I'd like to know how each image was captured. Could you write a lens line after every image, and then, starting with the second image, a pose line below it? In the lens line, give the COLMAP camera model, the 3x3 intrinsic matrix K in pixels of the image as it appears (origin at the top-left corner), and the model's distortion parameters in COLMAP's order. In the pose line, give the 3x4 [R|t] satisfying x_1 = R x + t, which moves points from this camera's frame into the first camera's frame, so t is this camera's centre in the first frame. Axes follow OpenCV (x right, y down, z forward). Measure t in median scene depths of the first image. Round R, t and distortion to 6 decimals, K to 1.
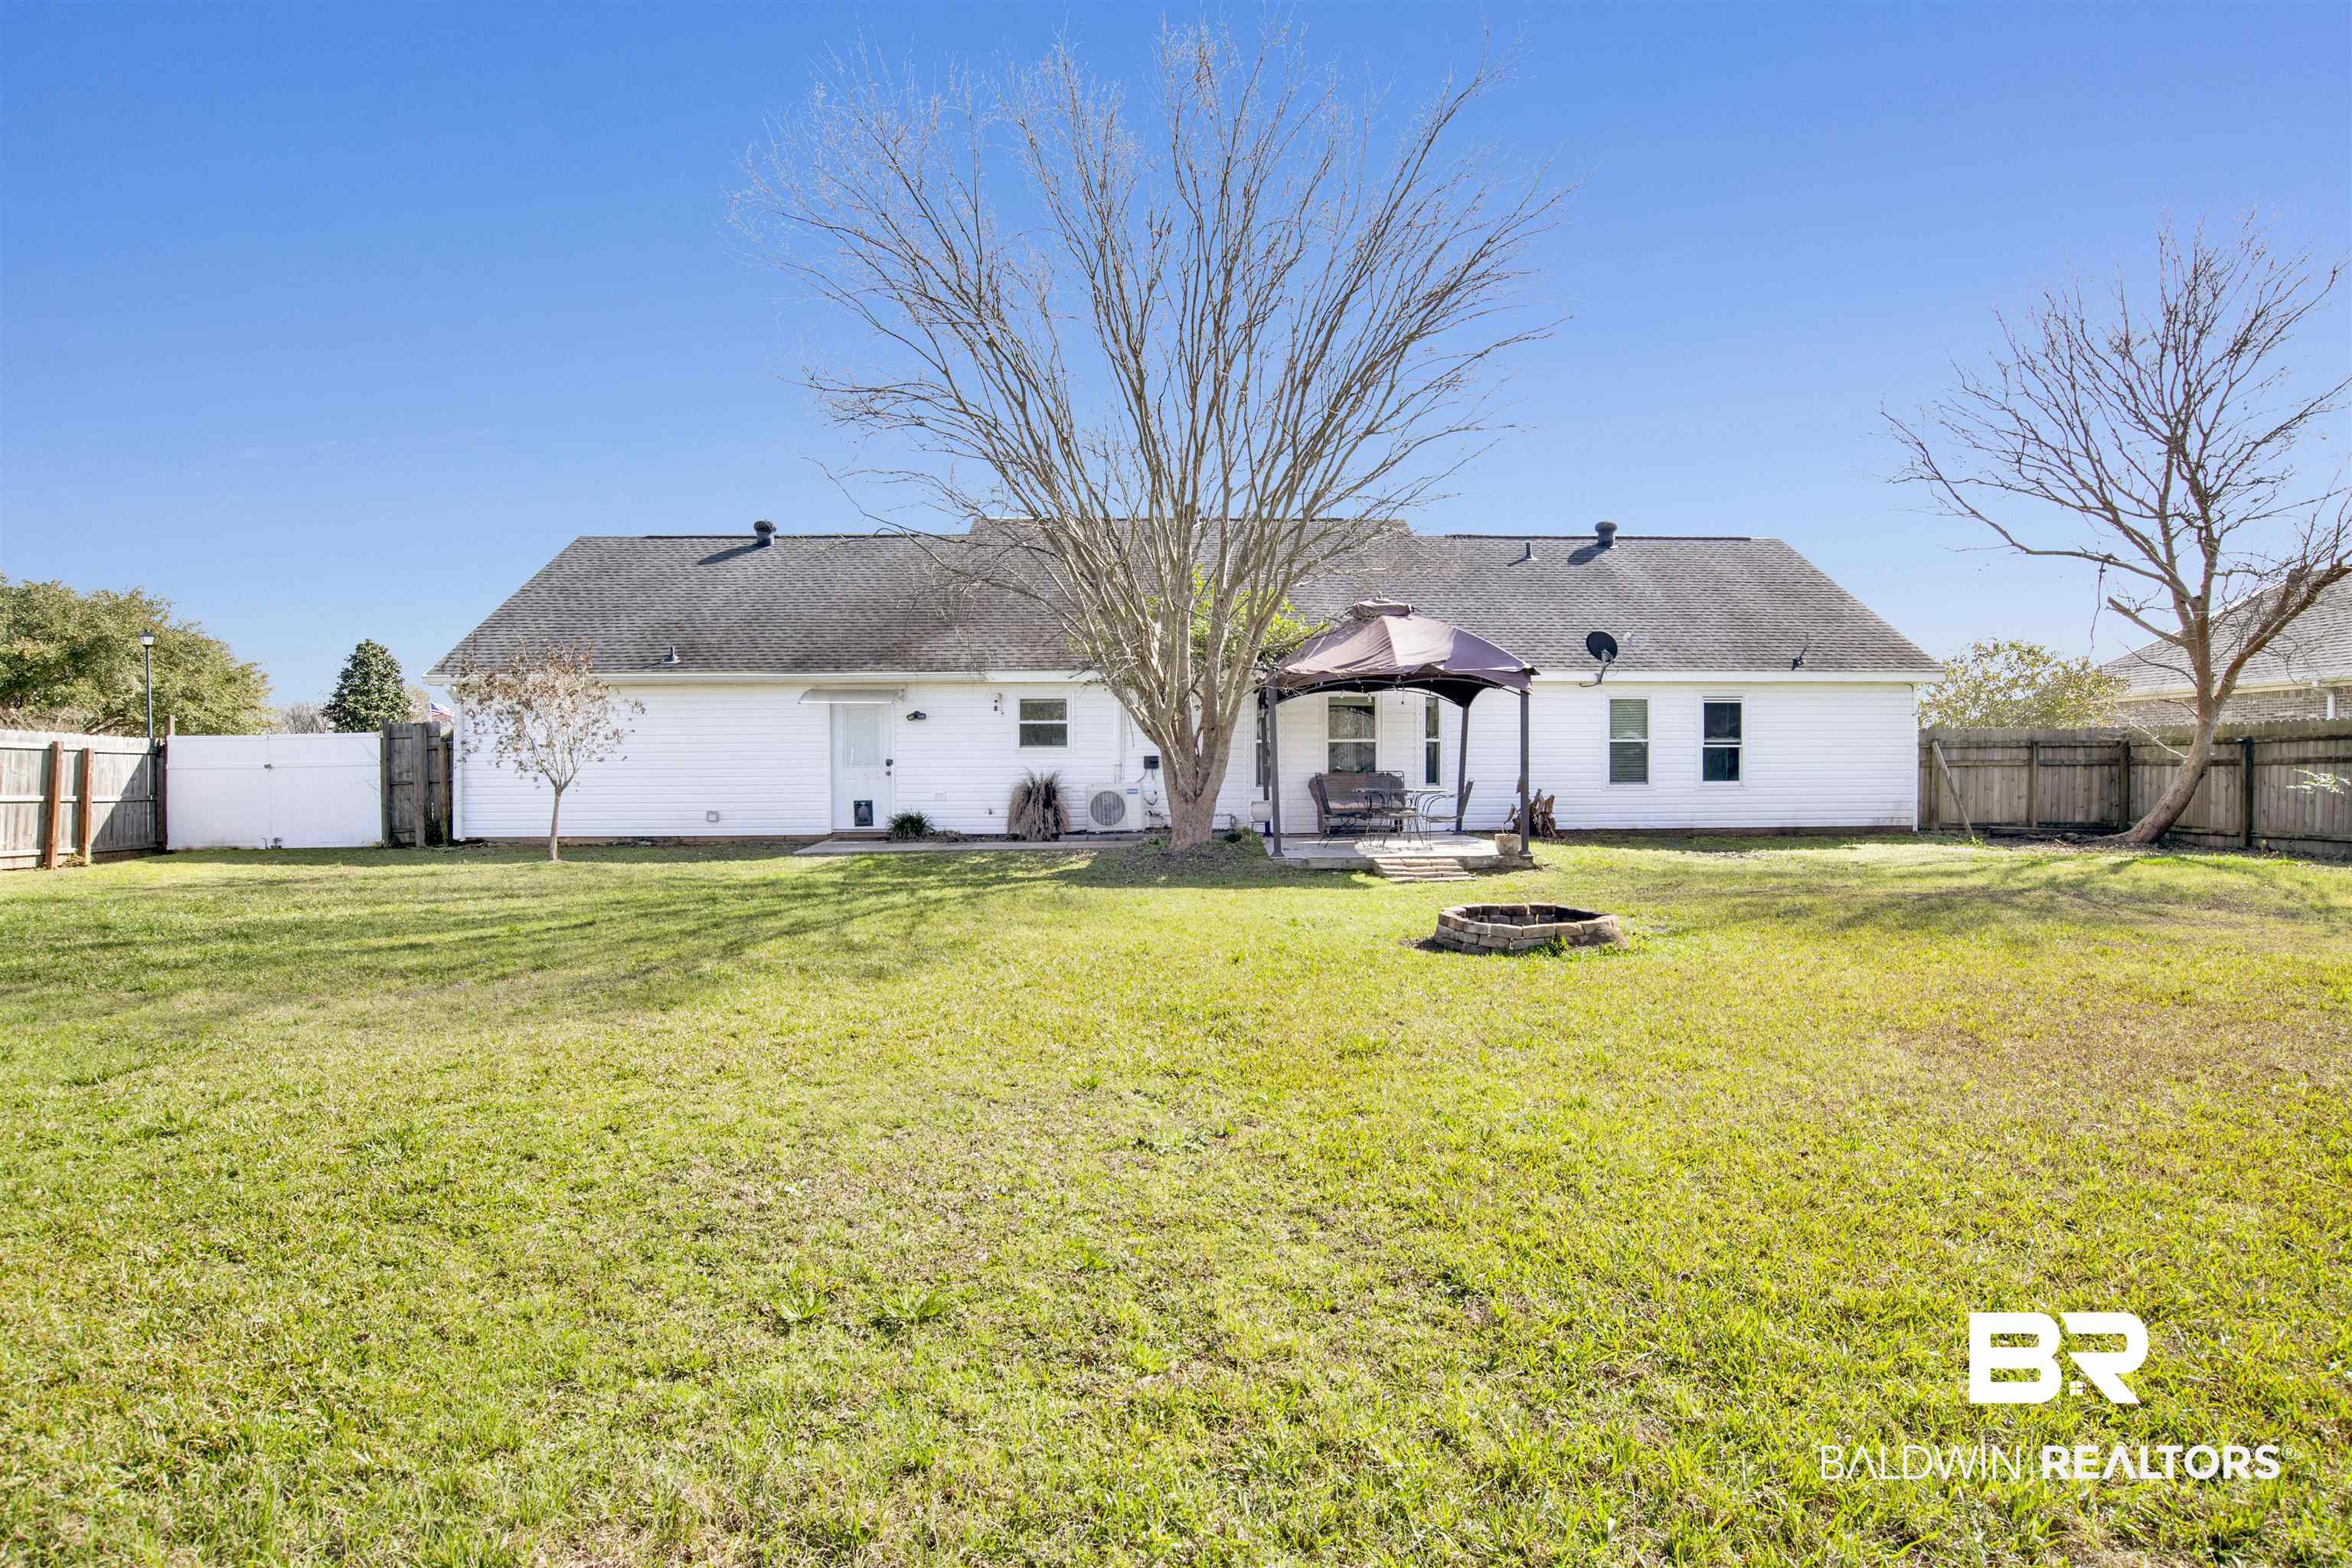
lens RADIAL K [[1257.5, 0, 1184.5], [0, 1257.5, 774.2], [0, 0, 1]] dist [-0.071281, 0.026909]
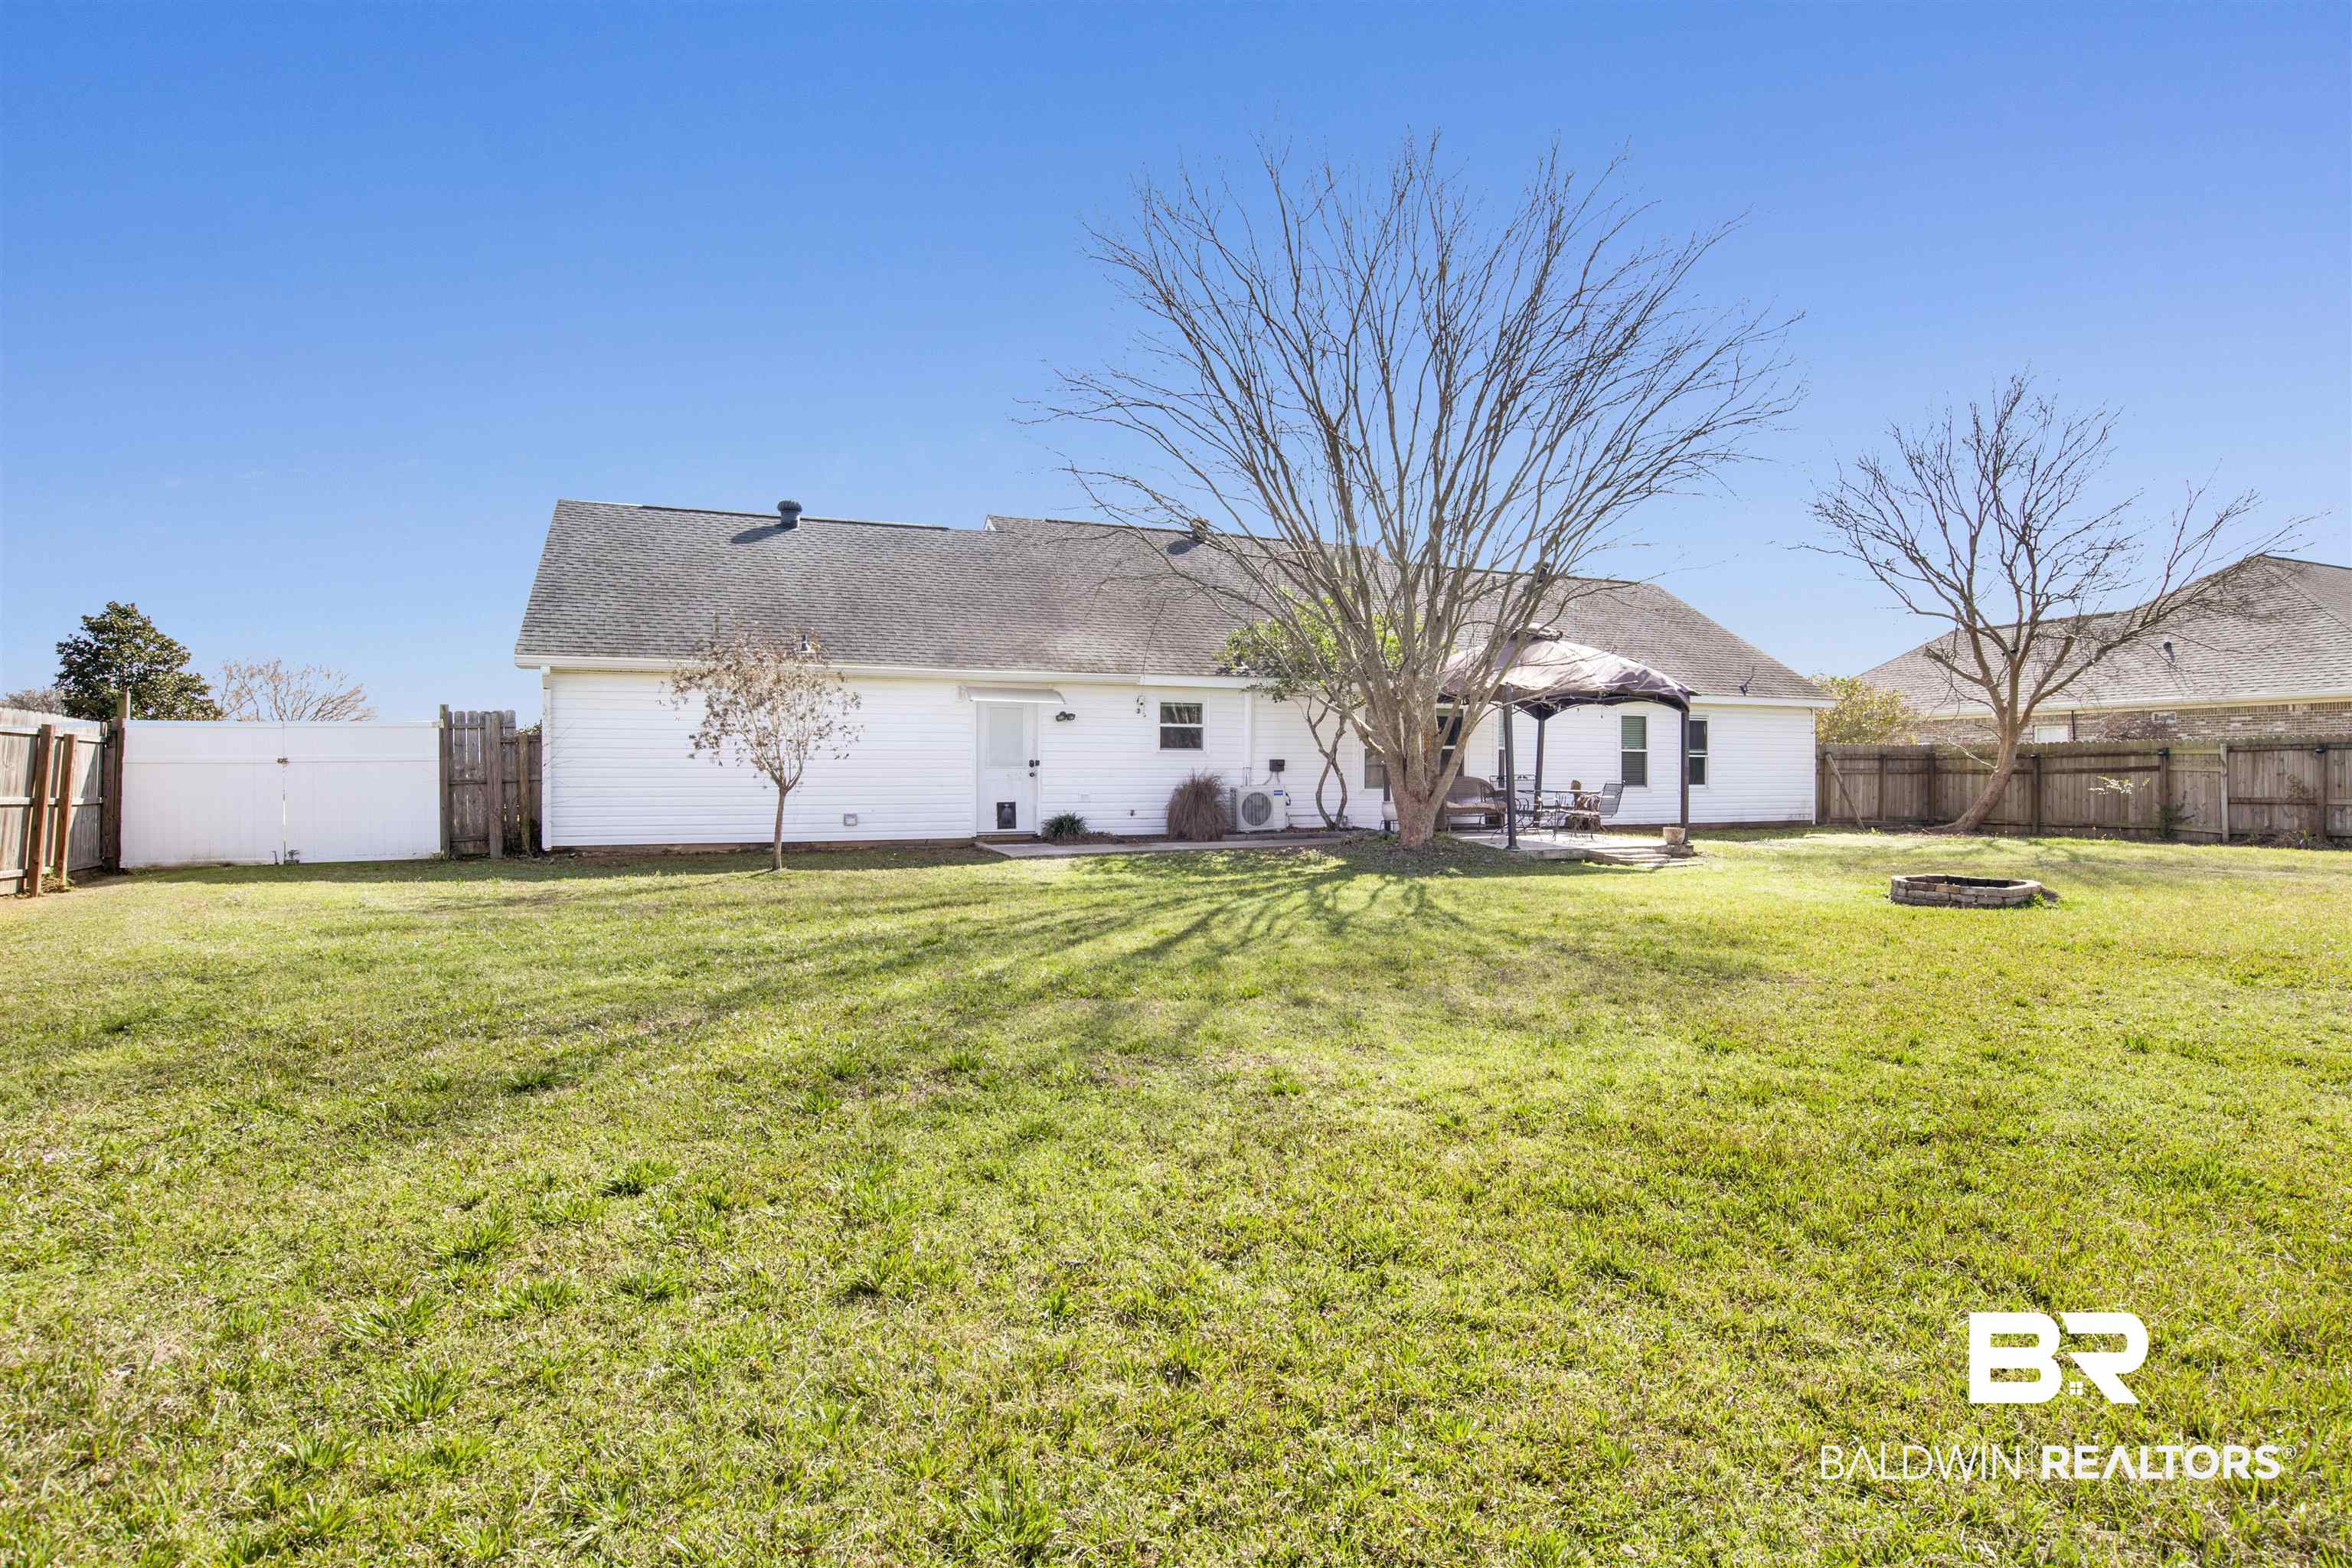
lens RADIAL K [[1257.5, 0, 1184.5], [0, 1257.5, 774.2], [0, 0, 1]] dist [-0.071281, 0.026909]
pose [[0.934409, 0.005829, 0.356155, -0.479208], [-0.003453, 0.999967, -0.007306, 0.005959], [-0.356186, 0.005597, 0.934398, 0.042186]]
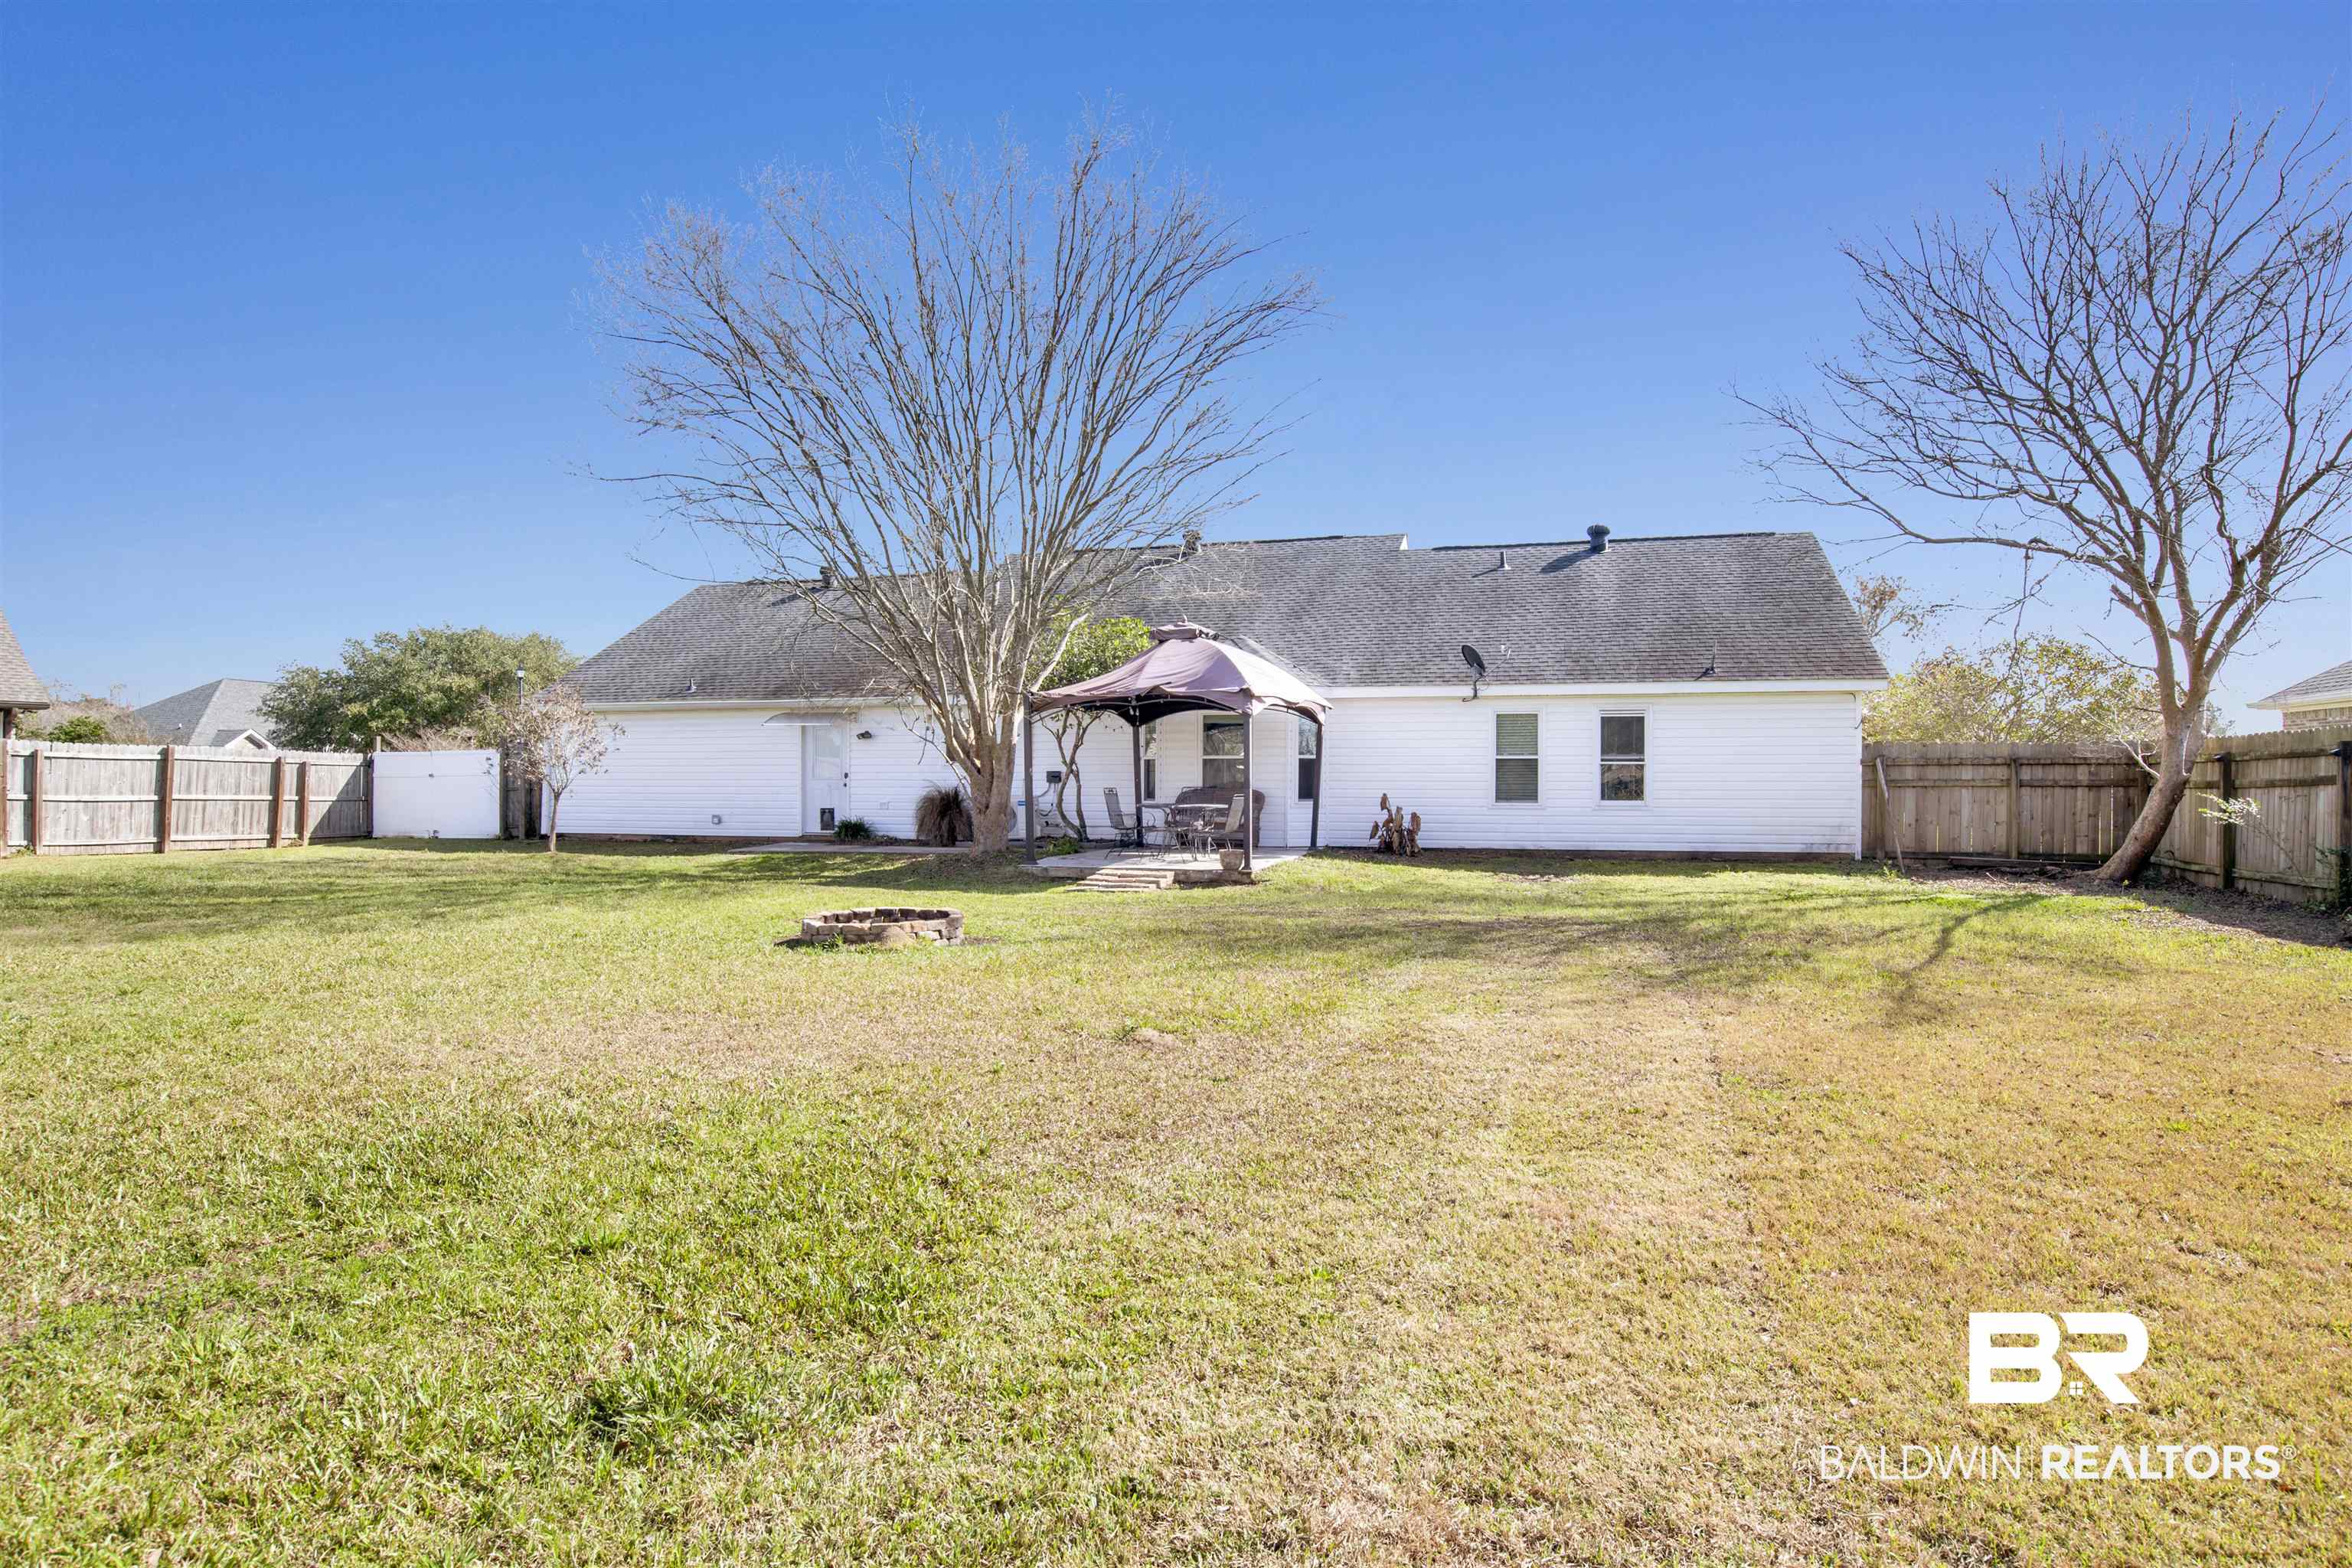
lens RADIAL K [[1257.5, 0, 1184.5], [0, 1257.5, 774.2], [0, 0, 1]] dist [-0.071281, 0.026909]
pose [[0.948214, 0.005440, -0.317586, 0.429800], [-0.008175, 0.999940, -0.007281, -0.004702], [0.317527, 0.009500, 0.948202, 0.005675]]
